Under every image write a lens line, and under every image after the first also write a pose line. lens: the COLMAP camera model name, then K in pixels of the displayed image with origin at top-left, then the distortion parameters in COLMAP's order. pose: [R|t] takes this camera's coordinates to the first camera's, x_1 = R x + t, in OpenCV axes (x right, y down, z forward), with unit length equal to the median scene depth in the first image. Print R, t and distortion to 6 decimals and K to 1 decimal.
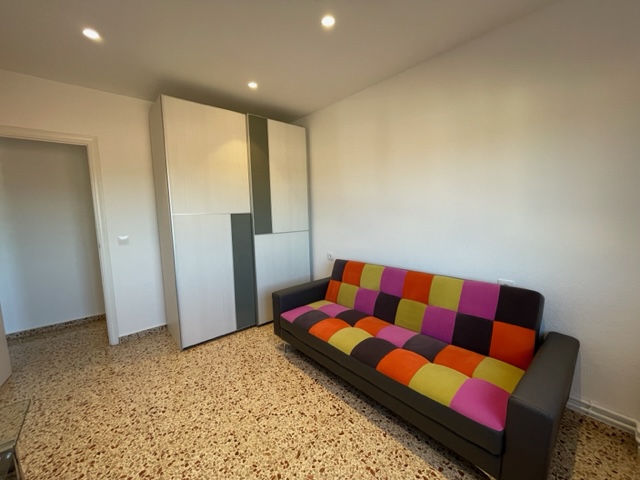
lens RADIAL K [[258.2, 0, 316.9], [0, 258.2, 235.6], [0, 0, 1]] dist [-0.004873, -0.000090]
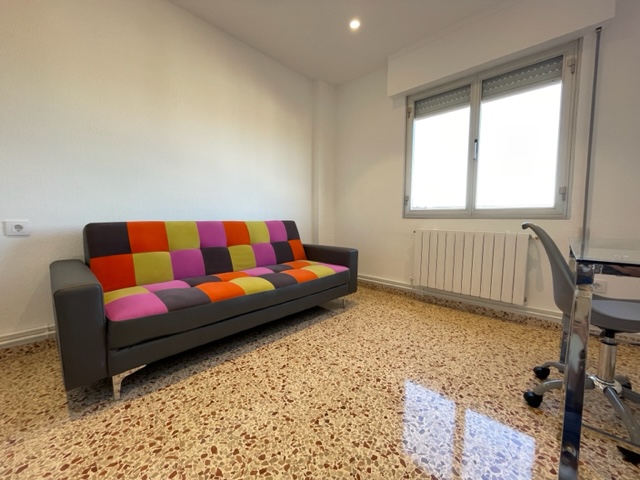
lens RADIAL K [[258.2, 0, 320.7], [0, 258.2, 238.4], [0, 0, 1]] dist [-0.004873, -0.000090]
pose [[-0.106800, -0.051511, 0.992945, -0.874402], [0.094162, 0.993645, 0.061675, 0.218142], [-0.989812, 0.100084, -0.101271, 0.895385]]
